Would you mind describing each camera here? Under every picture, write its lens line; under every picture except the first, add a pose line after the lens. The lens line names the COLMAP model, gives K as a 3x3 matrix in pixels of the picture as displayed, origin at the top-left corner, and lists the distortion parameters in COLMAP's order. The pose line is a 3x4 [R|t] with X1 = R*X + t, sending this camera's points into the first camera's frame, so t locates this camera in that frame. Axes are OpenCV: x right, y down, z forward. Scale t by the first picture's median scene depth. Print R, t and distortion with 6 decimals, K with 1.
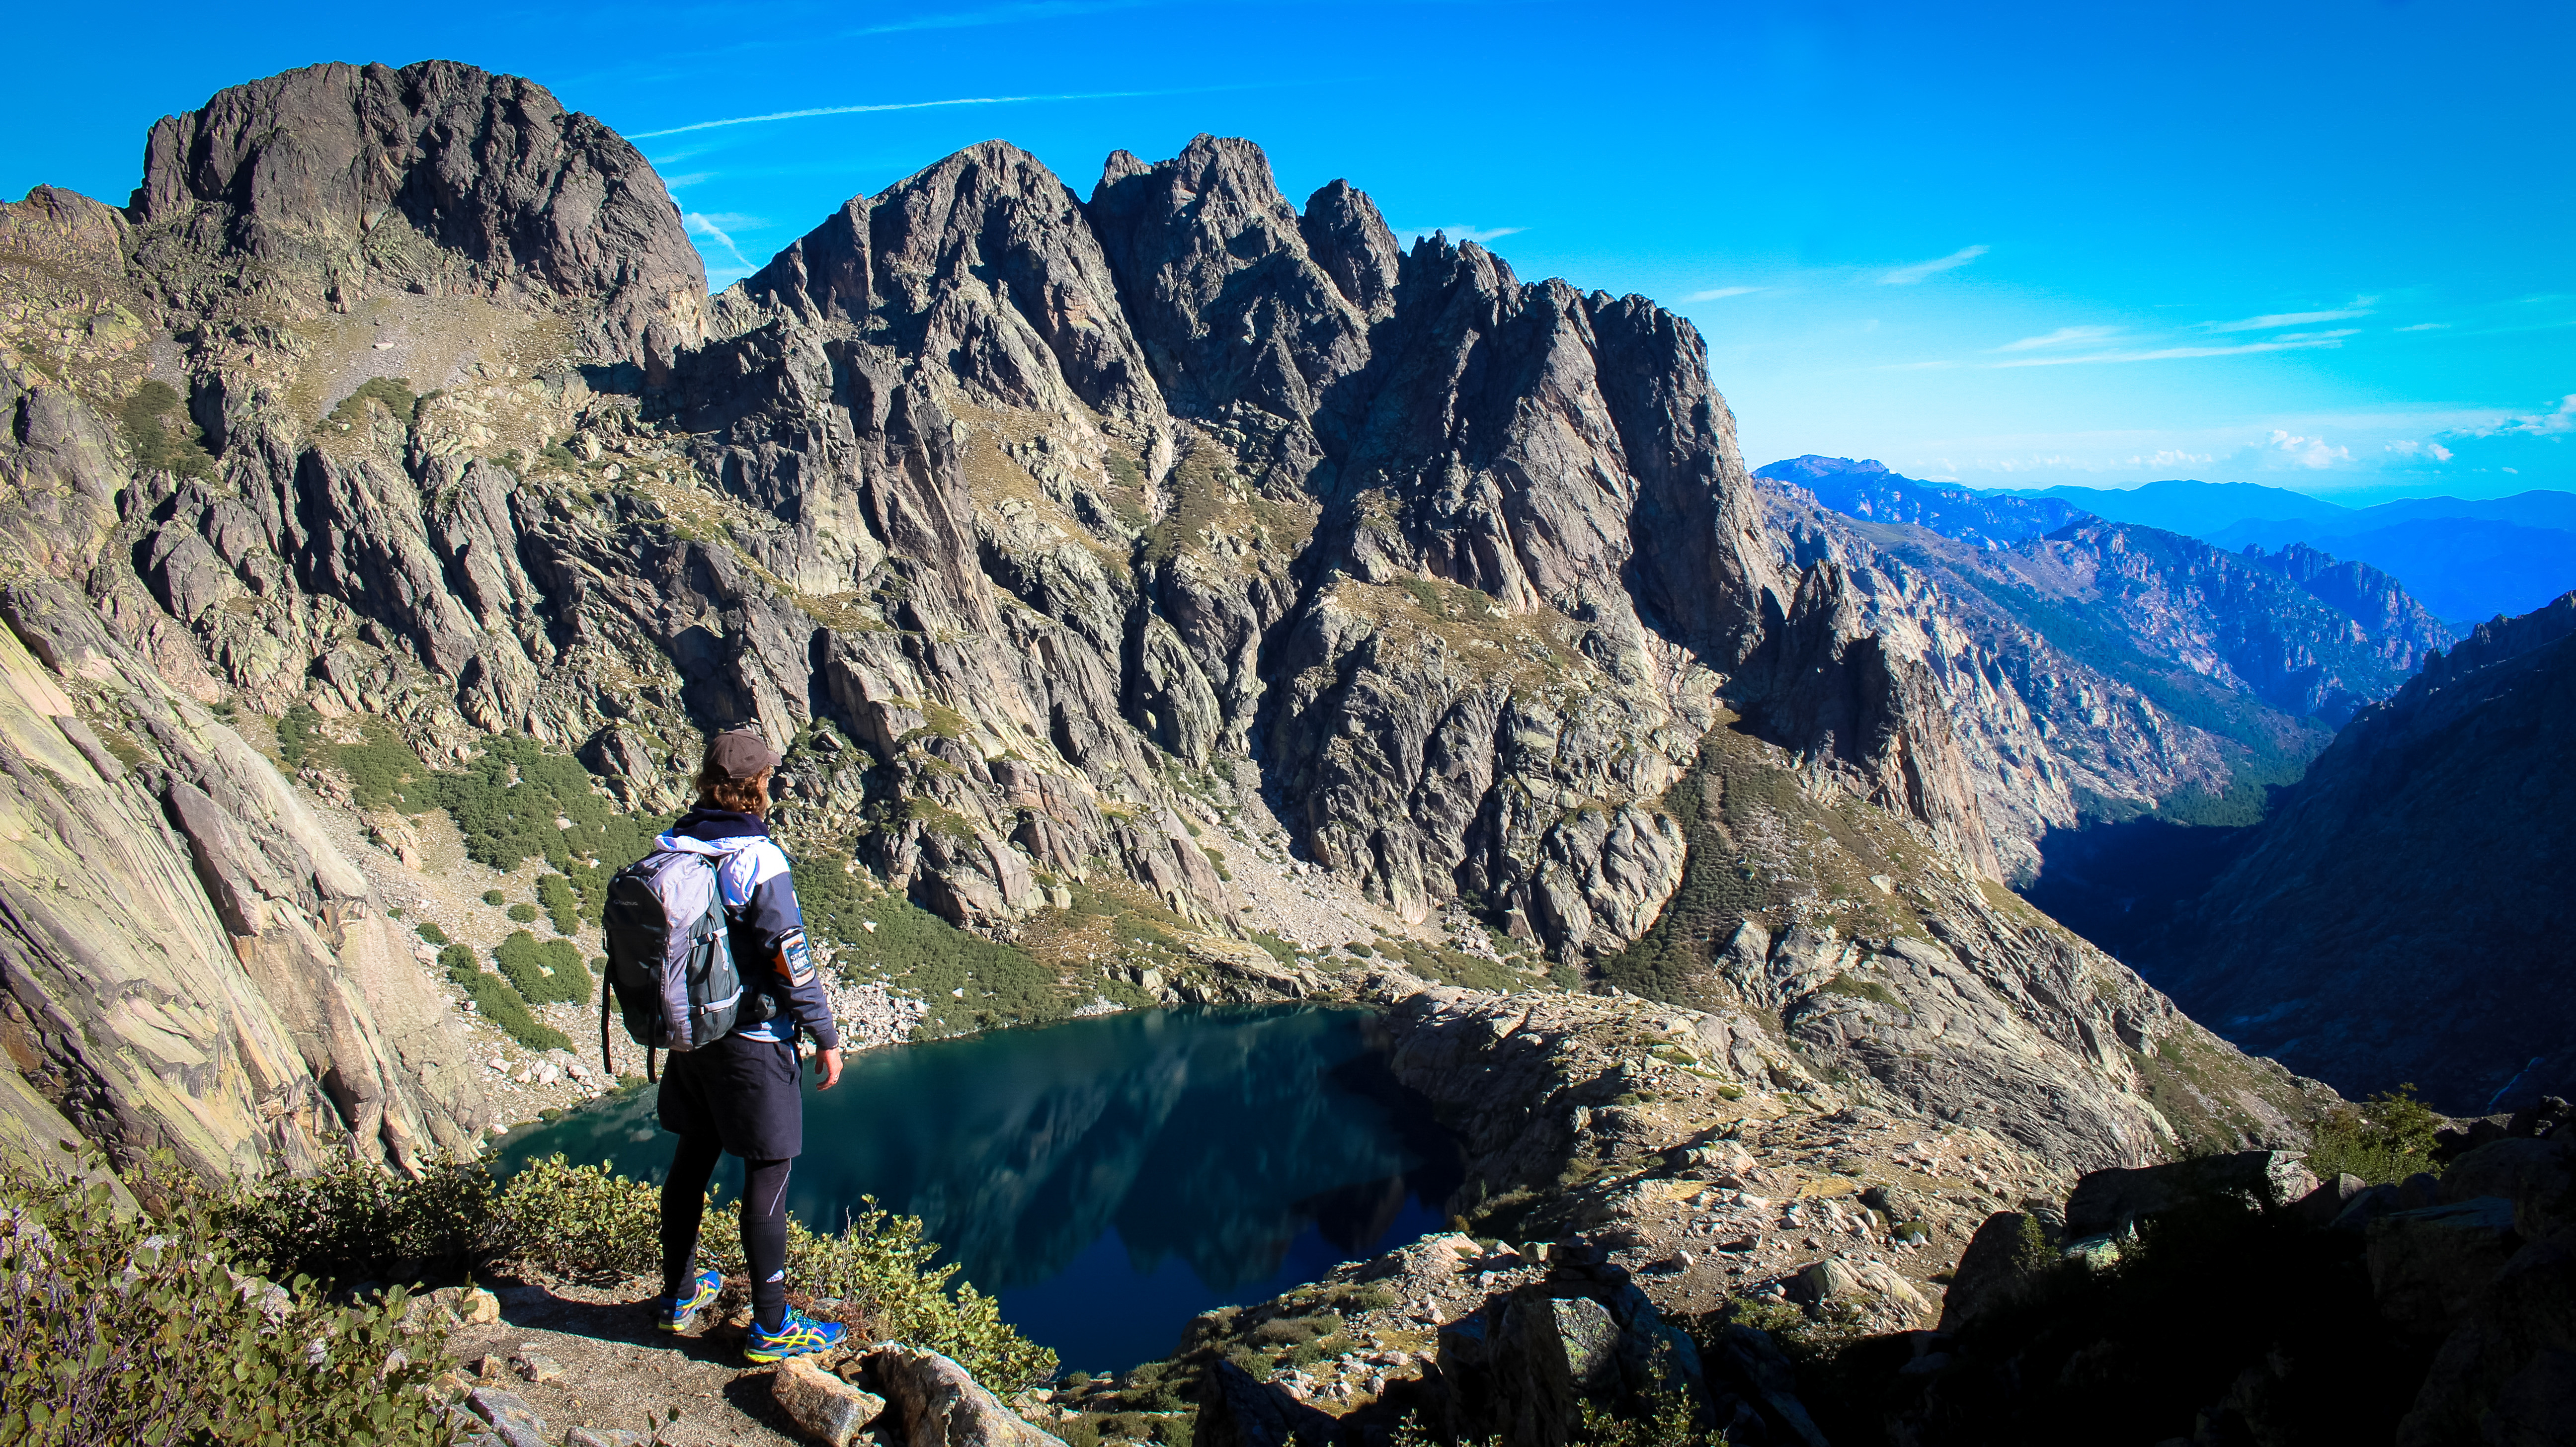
lens RADIAL K [[2092.7, 0, 1288.6], [0, 2092.7, 729.2], [0, 0, 1]] dist [-0.114894, 0.055905]
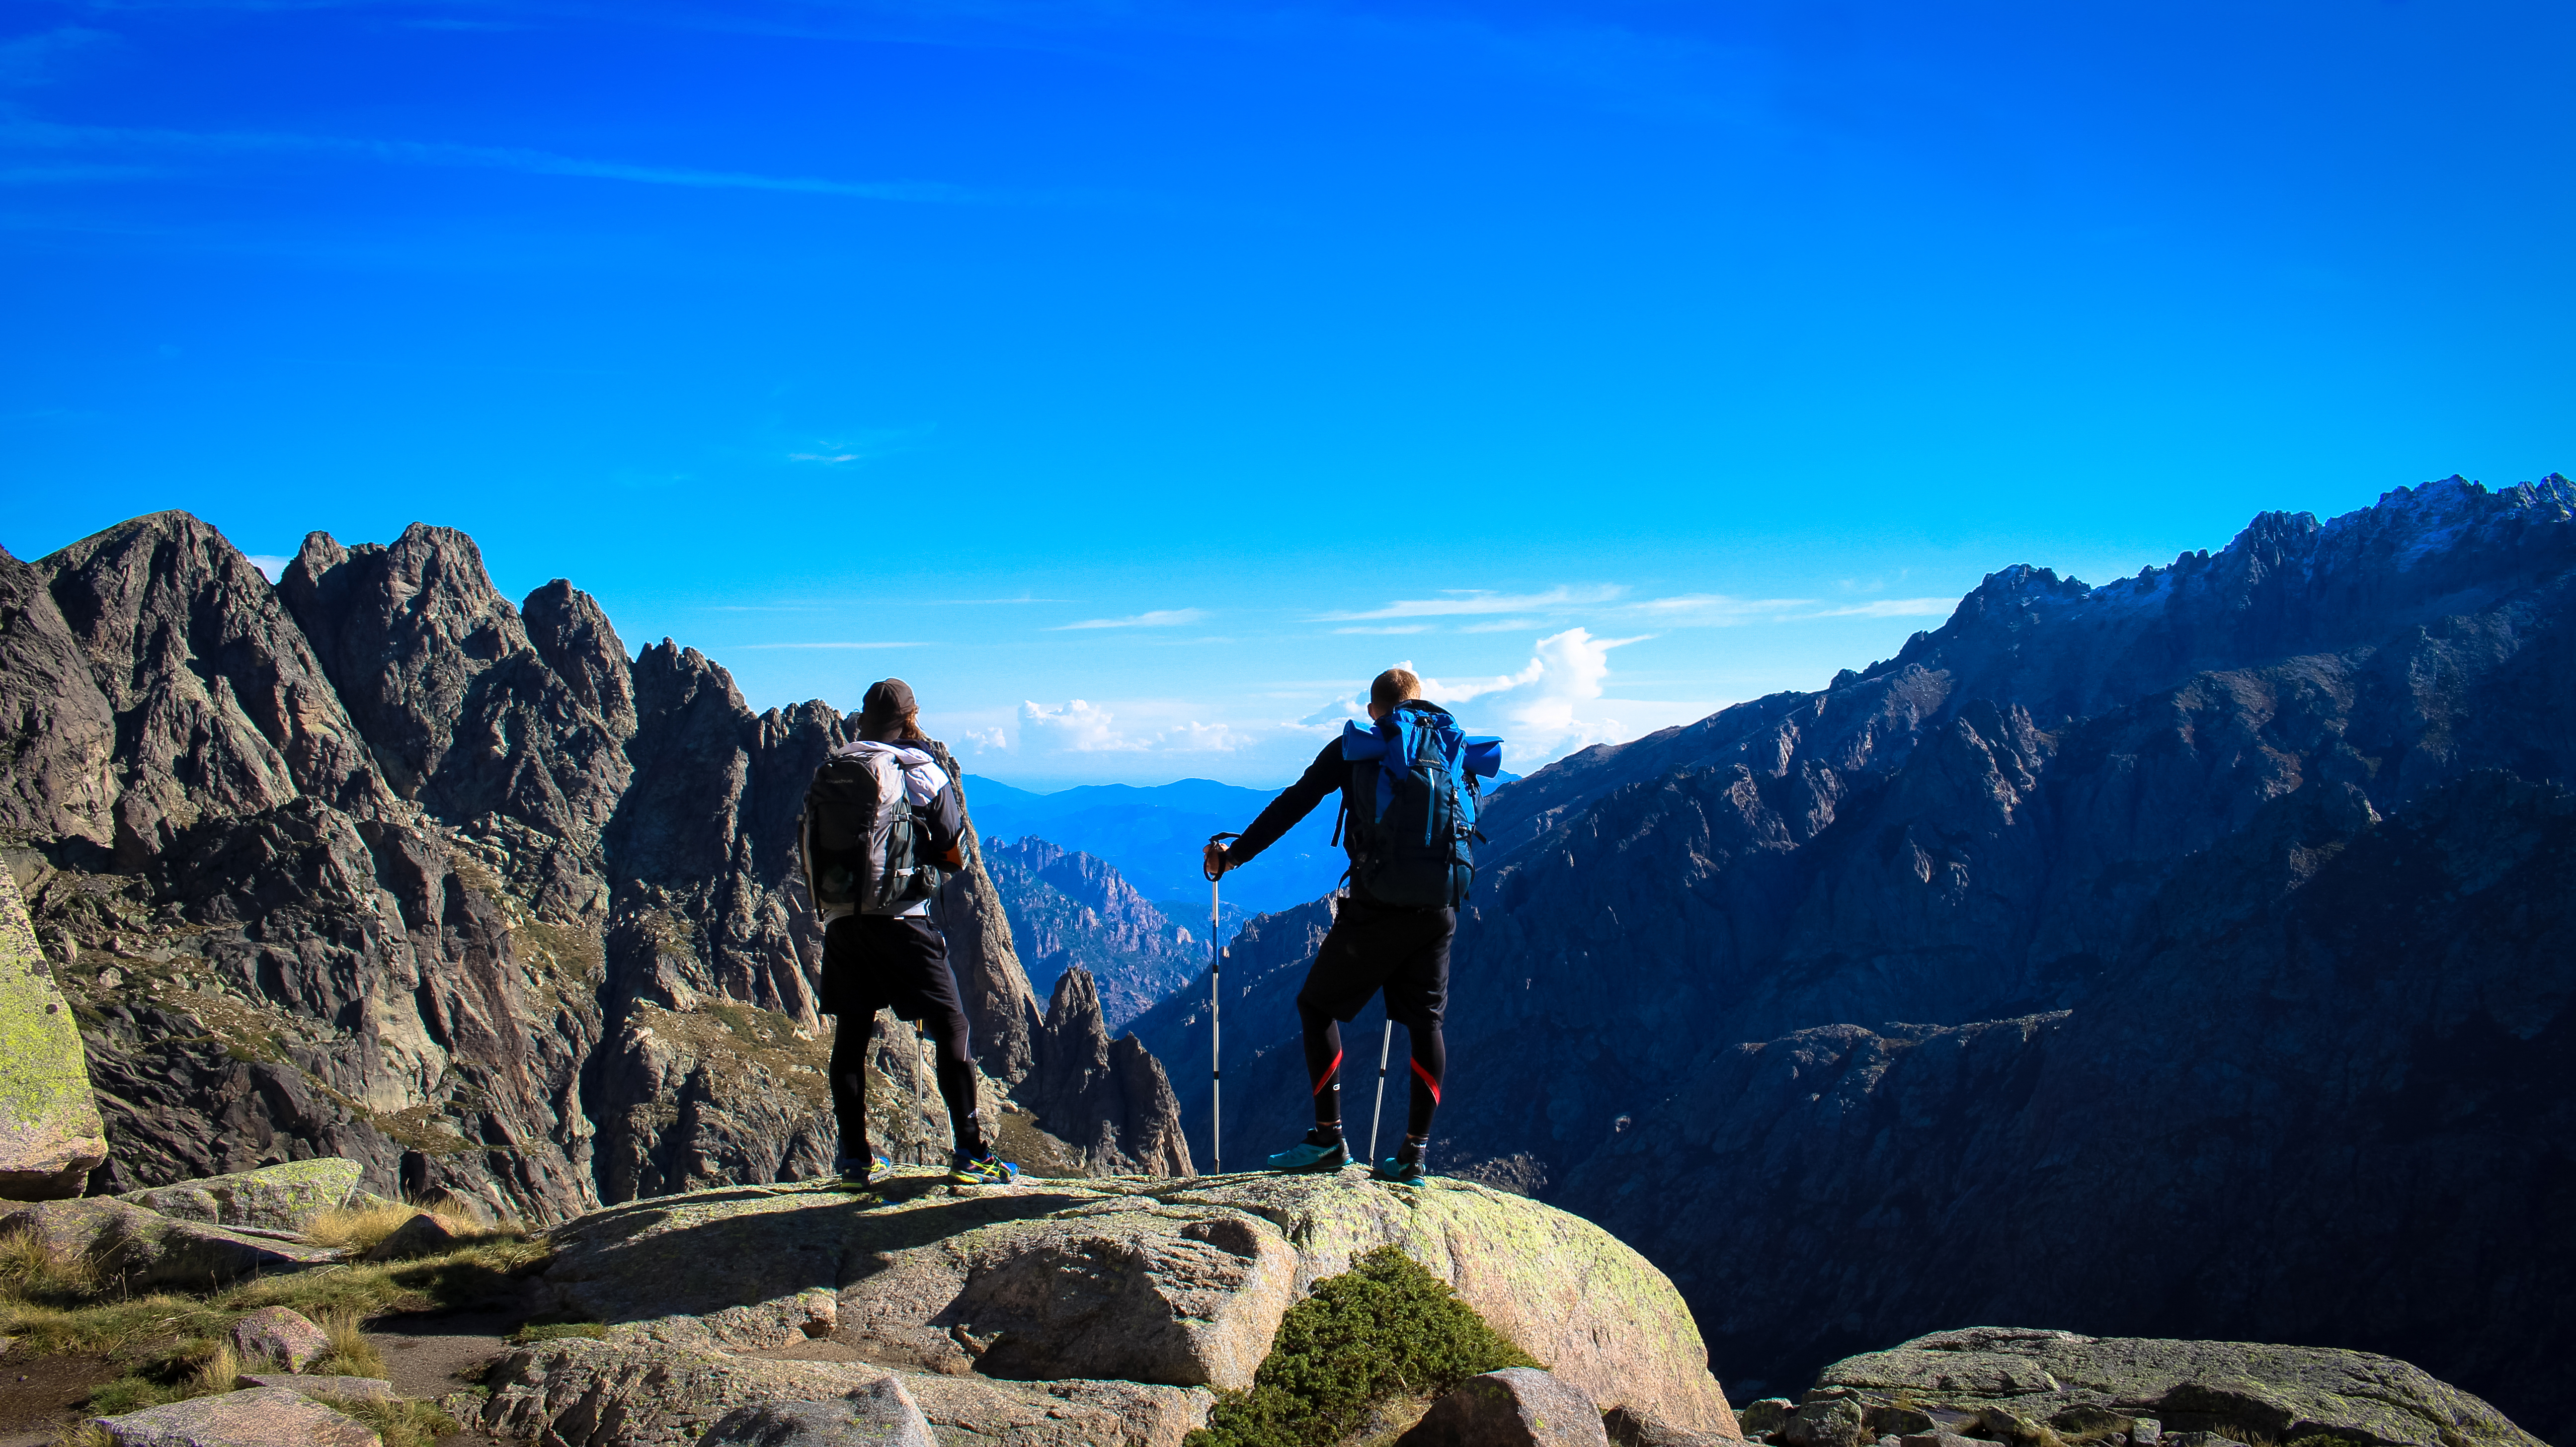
lens RADIAL K [[2092.7, 0, 1291.4], [0, 2092.7, 721.3], [0, 0, 1]] dist [-0.114894, 0.055905]
pose [[0.814391, 0.027657, 0.579658, -0.292484], [0.051175, 0.991550, -0.119208, -0.073590], [-0.578056, 0.126746, 0.806093, 0.026113]]
